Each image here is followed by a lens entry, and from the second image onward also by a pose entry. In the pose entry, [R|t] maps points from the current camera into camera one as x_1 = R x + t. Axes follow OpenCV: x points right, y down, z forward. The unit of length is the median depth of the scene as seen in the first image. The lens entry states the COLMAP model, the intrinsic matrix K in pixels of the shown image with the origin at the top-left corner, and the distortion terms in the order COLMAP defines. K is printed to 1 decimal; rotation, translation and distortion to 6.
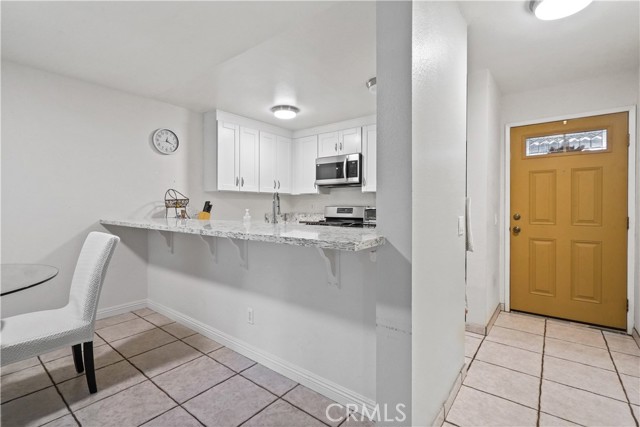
lens RADIAL K [[299.6, 0, 320.0], [0, 299.6, 213.5], [0, 0, 1]] dist [-0.000446, 0.000136]
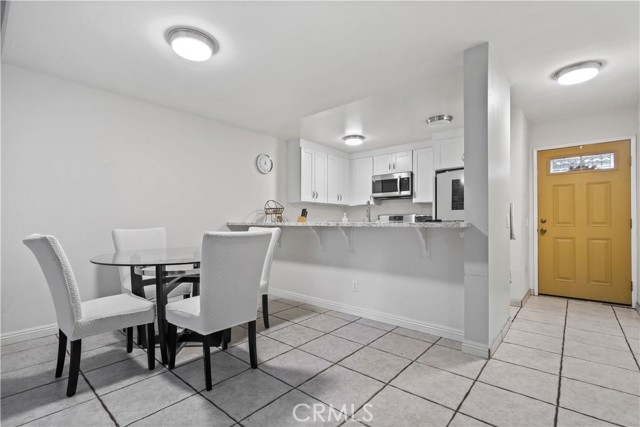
lens RADIAL K [[298.0, 0, 321.1], [0, 298.0, 225.1], [0, 0, 1]] dist [0.000720, -0.000184]
pose [[0.999060, 0.000114, -0.043352, -0.244455], [-0.000742, 0.999895, -0.014458, 0.051129], [0.043346, 0.014477, 0.998955, -0.324172]]
